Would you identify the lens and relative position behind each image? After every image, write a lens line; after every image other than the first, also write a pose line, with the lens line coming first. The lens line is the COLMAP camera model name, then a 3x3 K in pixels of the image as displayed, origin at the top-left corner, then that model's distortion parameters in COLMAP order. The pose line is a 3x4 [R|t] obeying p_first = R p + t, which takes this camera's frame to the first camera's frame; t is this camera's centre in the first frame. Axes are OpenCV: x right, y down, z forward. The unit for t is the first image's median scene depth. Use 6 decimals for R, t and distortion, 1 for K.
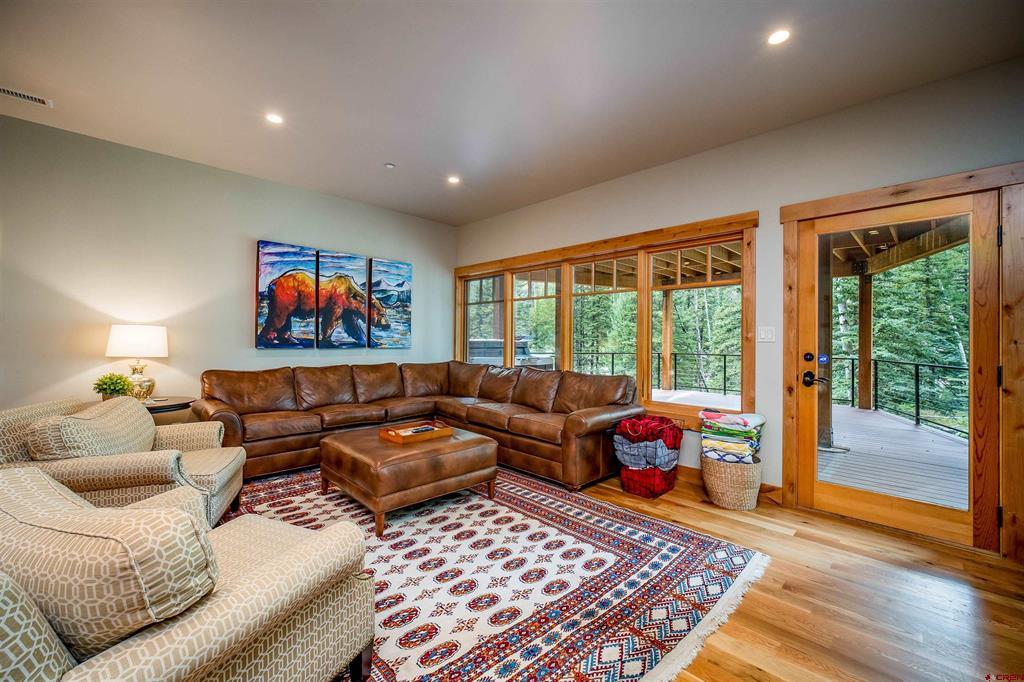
lens RADIAL K [[414.5, 0, 507.8], [0, 414.5, 336.4], [0, 0, 1]] dist [-0.007238, 0.001993]
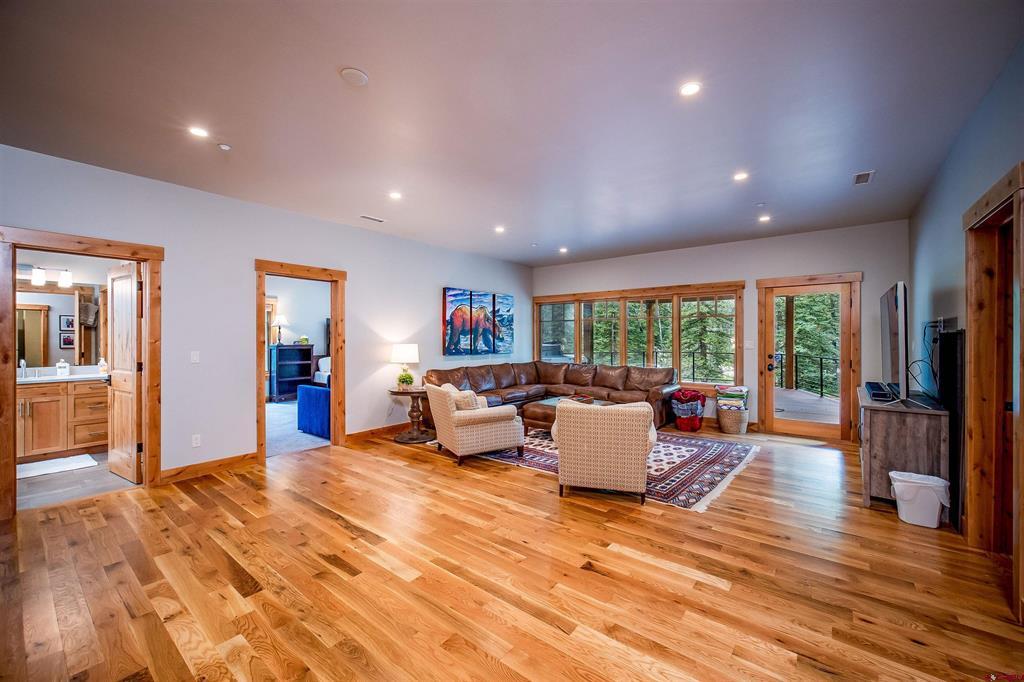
lens RADIAL K [[414.5, 0, 504.0], [0, 414.5, 338.5], [0, 0, 1]] dist [-0.007238, 0.001993]
pose [[0.992612, -0.011526, 0.120785, -0.570625], [0.010308, 0.999890, 0.010707, -0.051359], [-0.120895, -0.009383, 0.992621, -0.597340]]
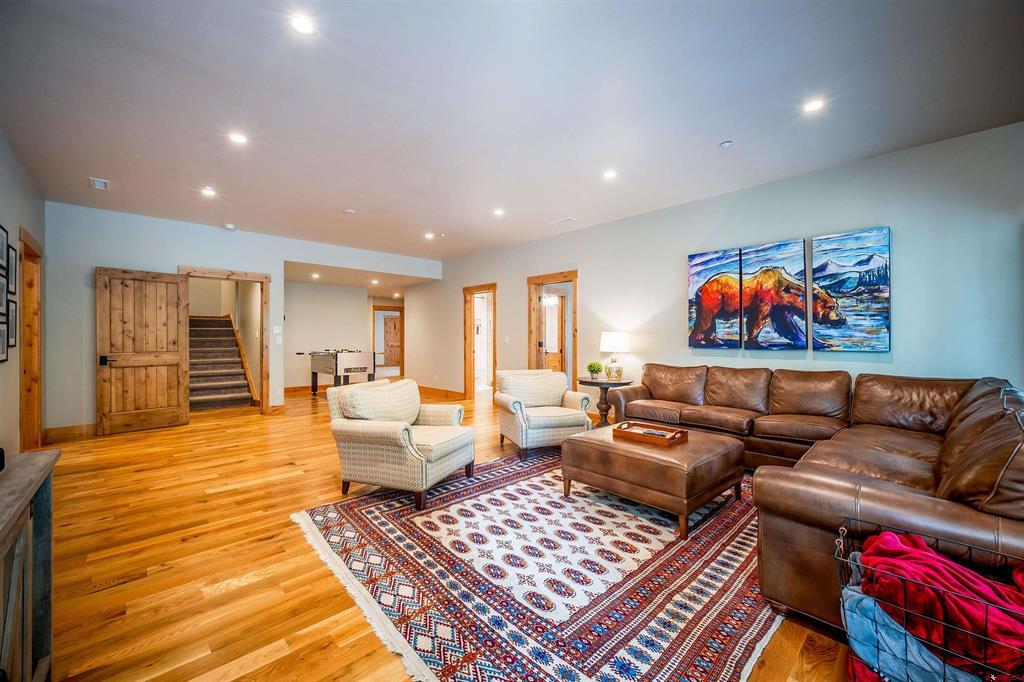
lens RADIAL K [[414.5, 0, 505.8], [0, 414.5, 335.5], [0, 0, 1]] dist [-0.007238, 0.001993]
pose [[-0.033801, -0.021893, -0.999189, 0.572935], [0.005536, 0.999741, -0.022093, 0.015614], [0.999413, -0.006278, -0.033671, 0.519441]]
